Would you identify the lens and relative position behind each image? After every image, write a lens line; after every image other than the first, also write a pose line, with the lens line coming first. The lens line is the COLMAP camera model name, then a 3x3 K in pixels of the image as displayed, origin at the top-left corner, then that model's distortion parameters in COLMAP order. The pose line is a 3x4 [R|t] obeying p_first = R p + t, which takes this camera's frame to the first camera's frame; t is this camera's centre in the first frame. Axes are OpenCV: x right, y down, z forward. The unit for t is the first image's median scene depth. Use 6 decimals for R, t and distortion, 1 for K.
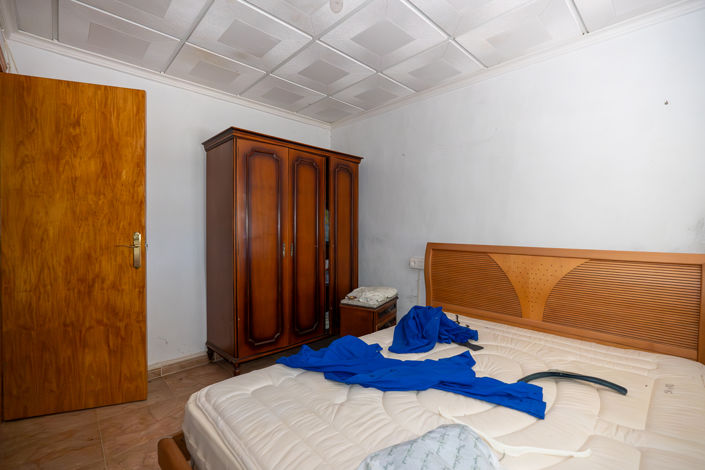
lens RADIAL K [[320.5, 0, 352.5], [0, 320.5, 235.0], [0, 0, 1]] dist [-0.004289, -0.000054]
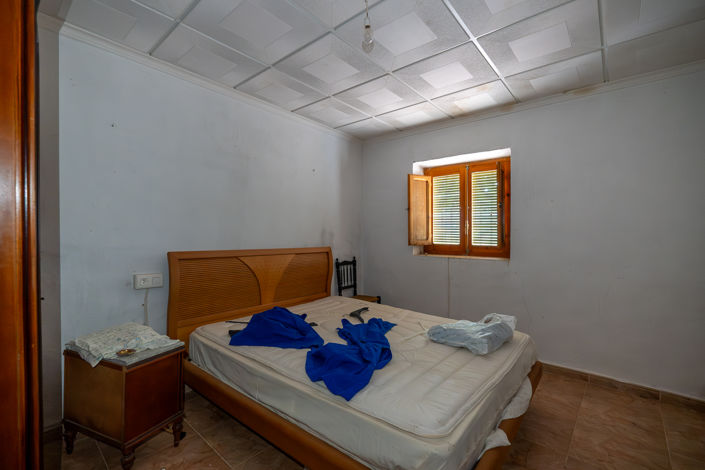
lens RADIAL K [[320.5, 0, 352.5], [0, 320.5, 235.0], [0, 0, 1]] dist [-0.004289, -0.000054]
pose [[-0.131109, -0.008702, 0.991330, -0.765396], [0.006733, 0.999931, 0.009668, -0.029178], [-0.991345, 0.007942, -0.131041, 0.787949]]
